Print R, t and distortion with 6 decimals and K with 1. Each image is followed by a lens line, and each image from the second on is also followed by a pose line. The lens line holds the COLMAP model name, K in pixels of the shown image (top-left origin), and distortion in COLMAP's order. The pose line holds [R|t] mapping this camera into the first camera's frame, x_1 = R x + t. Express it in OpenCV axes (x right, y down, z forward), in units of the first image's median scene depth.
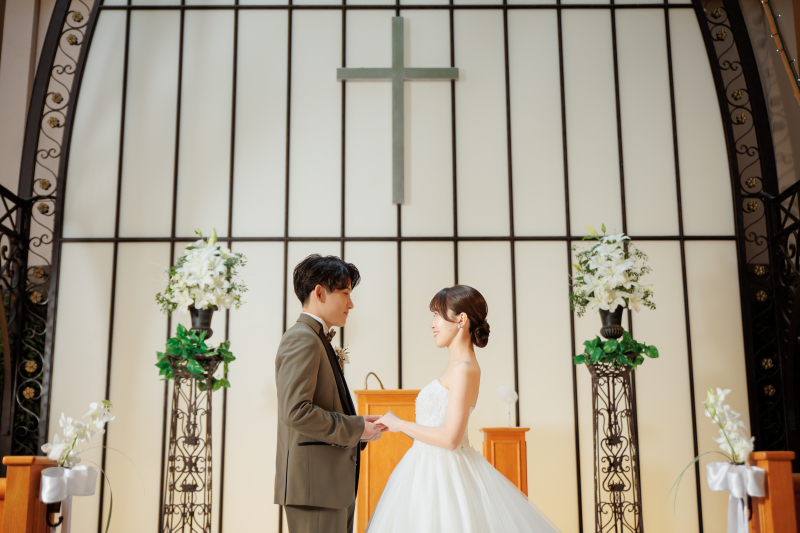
lens RADIAL K [[954.9, 0, 403.7], [0, 954.9, 267.3], [0, 0, 1]] dist [0.010670, 0.013305]
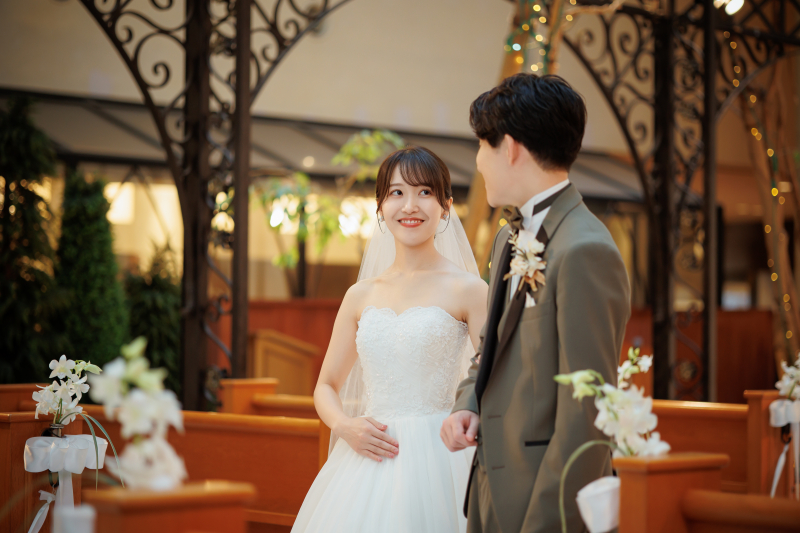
lens RADIAL K [[1915.1, 0, 402.2], [0, 1915.1, 265.3], [0, 0, 1]] dist [-0.032094, 0.123045]
pose [[0.685630, -0.012430, -0.727844, 0.420394], [0.137617, 0.984038, 0.112829, -0.120443], [0.714824, -0.177523, 0.676396, -0.396055]]
